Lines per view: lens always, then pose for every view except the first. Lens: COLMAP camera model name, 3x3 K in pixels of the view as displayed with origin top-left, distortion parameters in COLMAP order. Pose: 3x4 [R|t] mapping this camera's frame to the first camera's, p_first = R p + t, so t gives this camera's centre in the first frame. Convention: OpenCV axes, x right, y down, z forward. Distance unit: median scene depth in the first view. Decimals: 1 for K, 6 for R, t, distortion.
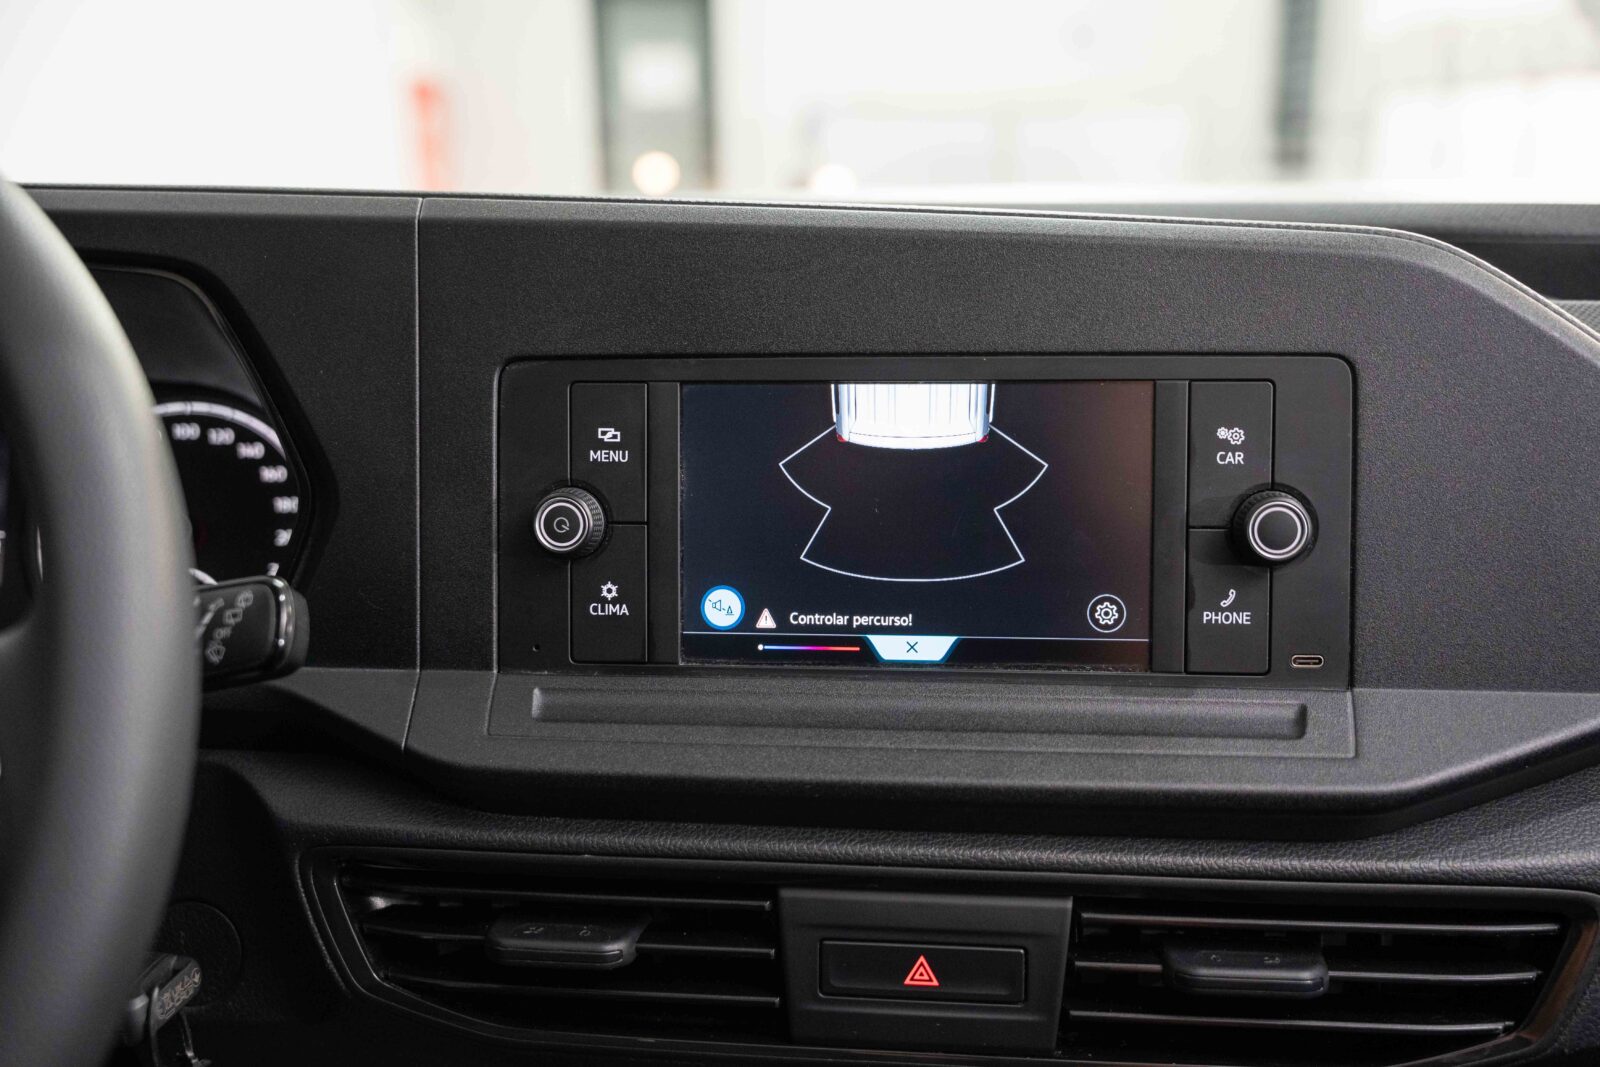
lens RADIAL K [[1584.7, 0, 800.0], [0, 1584.7, 533.5], [0, 0, 1]] dist [-0.030243, 0.127963]
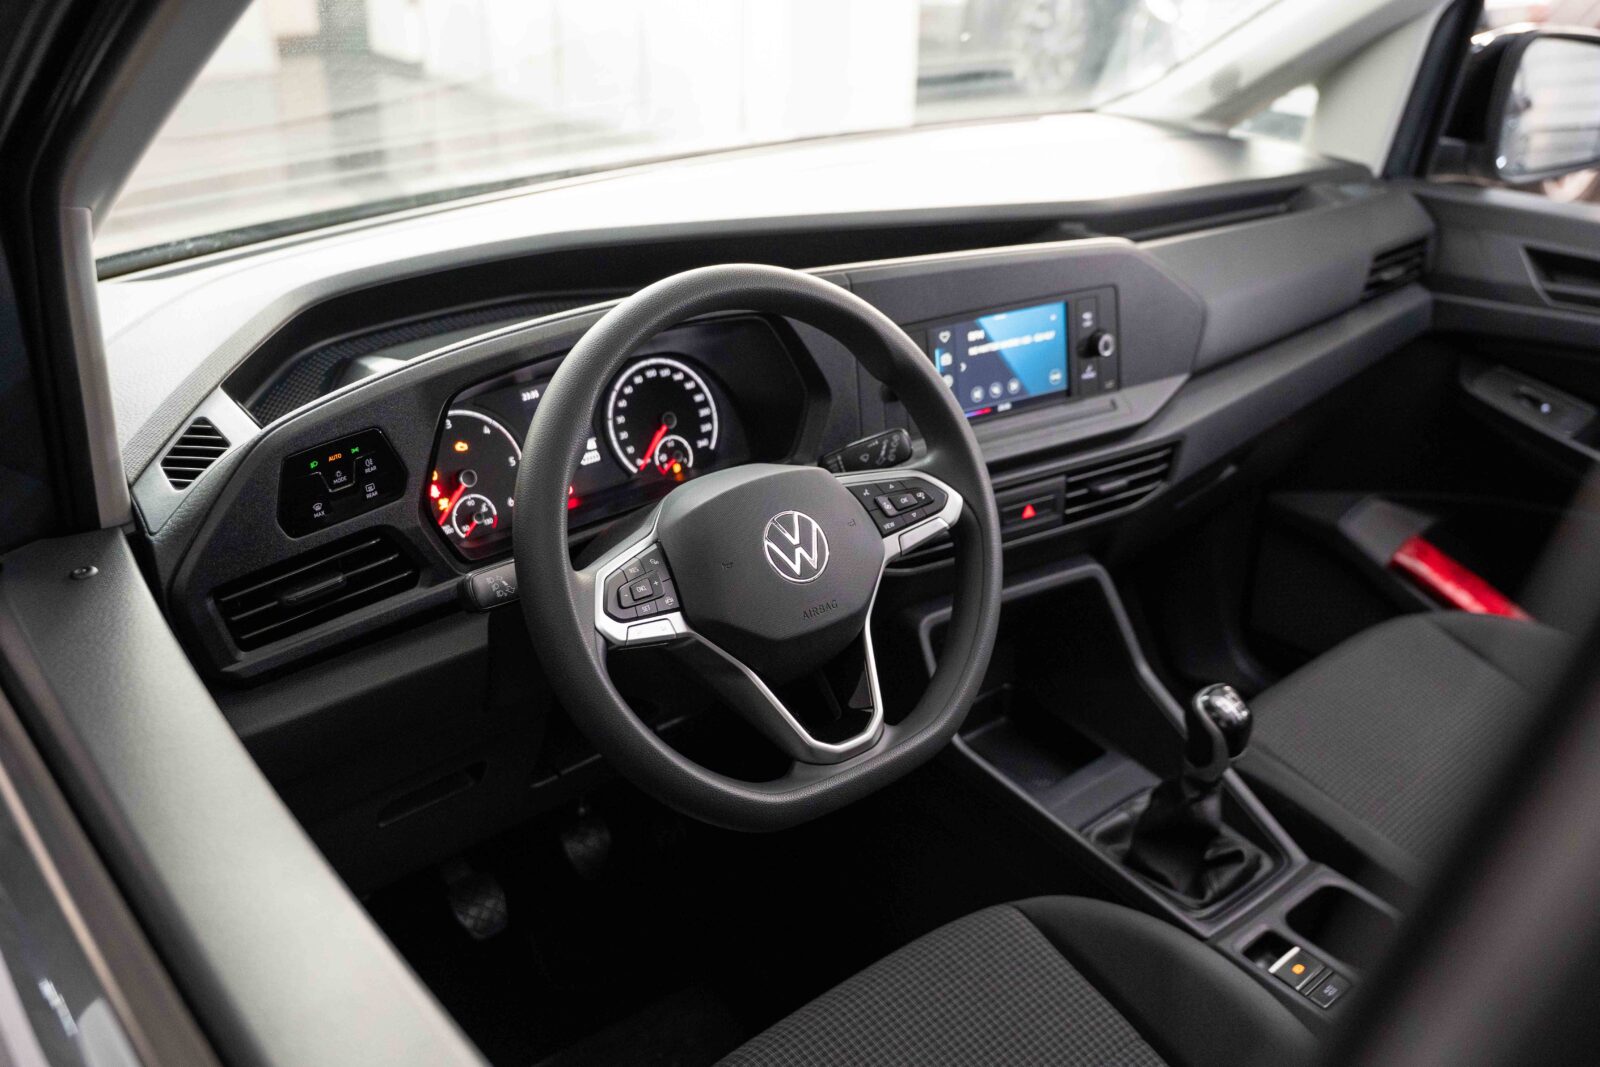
lens RADIAL K [[1444.9, 0, 800.0], [0, 1444.9, 533.5], [0, 0, 1]] dist [-0.033979, 0.001550]
pose [[0.793165, -0.253453, 0.553761, -1.769302], [0.122040, 0.956989, 0.263207, -0.449774], [-0.596654, -0.141186, 0.789981, -0.897120]]
